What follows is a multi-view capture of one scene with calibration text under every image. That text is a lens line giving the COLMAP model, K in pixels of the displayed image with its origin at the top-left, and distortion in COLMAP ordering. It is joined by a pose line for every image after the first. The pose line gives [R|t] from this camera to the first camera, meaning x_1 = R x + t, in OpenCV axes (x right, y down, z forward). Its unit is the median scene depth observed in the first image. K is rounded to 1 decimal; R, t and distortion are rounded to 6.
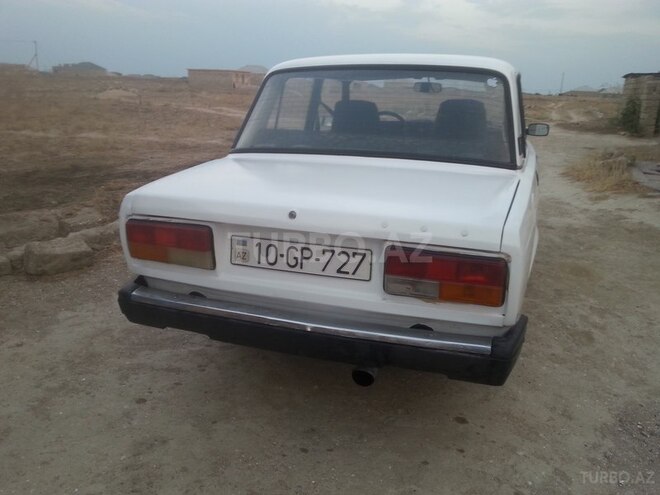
lens RADIAL K [[544.1, 0, 329.1], [0, 544.1, 248.0], [0, 0, 1]] dist [-0.015502, -0.024353]
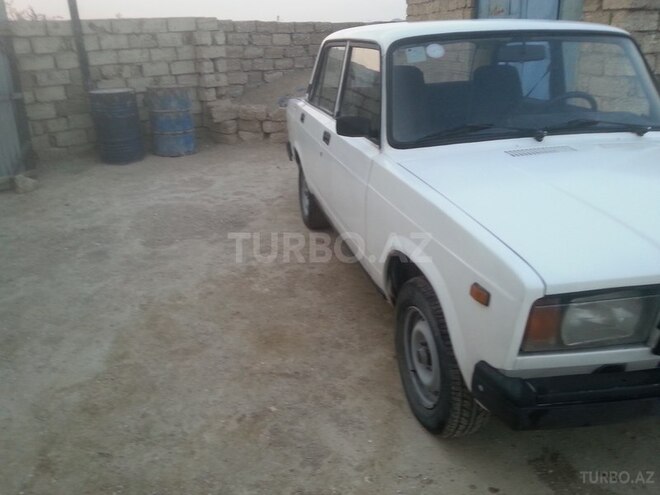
lens RADIAL K [[544.1, 0, 328.5], [0, 544.1, 246.4], [0, 0, 1]] dist [-0.015502, -0.024353]
pose [[-0.853699, 0.187529, -0.485829, 0.839202], [-0.136670, 0.819534, 0.556494, -0.510681], [0.502512, 0.541477, -0.674006, 1.689996]]
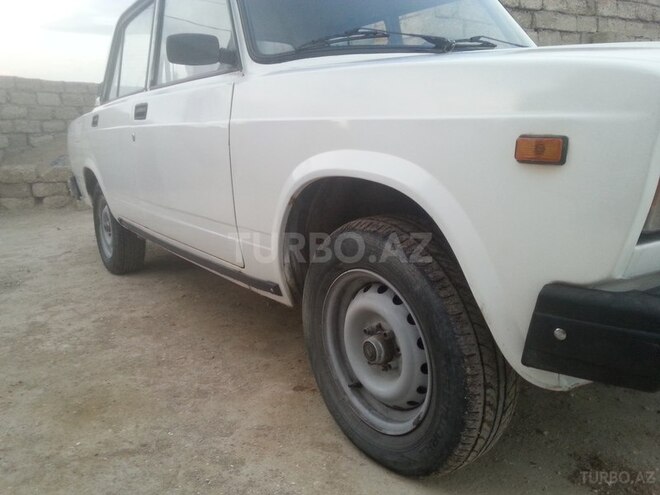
lens RADIAL K [[544.1, 0, 325.3], [0, 544.1, 242.3], [0, 0, 1]] dist [-0.015502, -0.024353]
pose [[-0.589599, 0.170088, -0.789584, 0.777538], [-0.192792, 0.919683, 0.342075, -0.283269], [0.784350, 0.353912, -0.509452, 1.542187]]
